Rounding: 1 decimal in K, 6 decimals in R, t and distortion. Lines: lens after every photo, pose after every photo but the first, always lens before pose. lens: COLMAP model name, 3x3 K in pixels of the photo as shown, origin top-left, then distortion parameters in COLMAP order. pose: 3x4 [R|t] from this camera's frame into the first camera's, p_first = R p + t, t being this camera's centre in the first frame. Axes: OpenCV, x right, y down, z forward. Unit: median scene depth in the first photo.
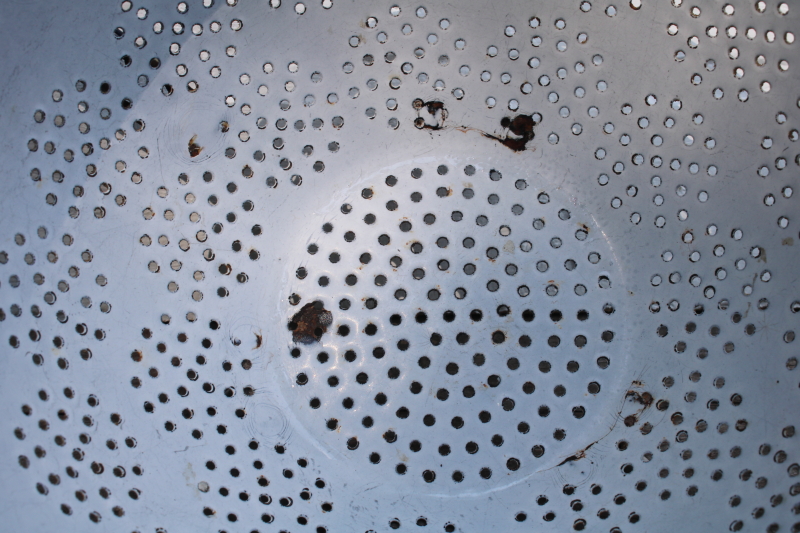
lens RADIAL K [[1260.2, 0, 421.8], [0, 1260.2, 266.7], [0, 0, 1]] dist [0.017512, 0.077427]
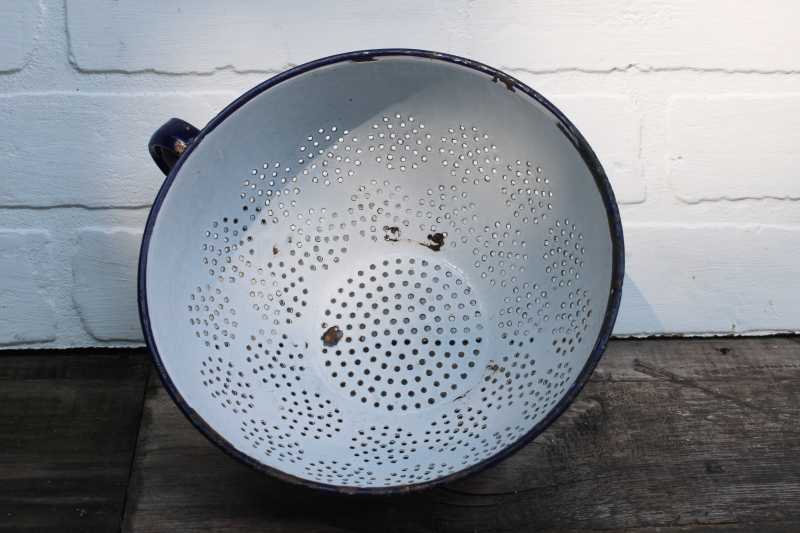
lens RADIAL K [[1260.2, 0, 421.8], [0, 1260.2, 266.7], [0, 0, 1]] dist [0.017512, 0.077427]
pose [[0.999793, -0.010865, -0.017190, 0.092956], [0.008701, 0.992575, -0.121325, 0.184833], [0.018380, 0.121151, 0.992464, -1.035716]]
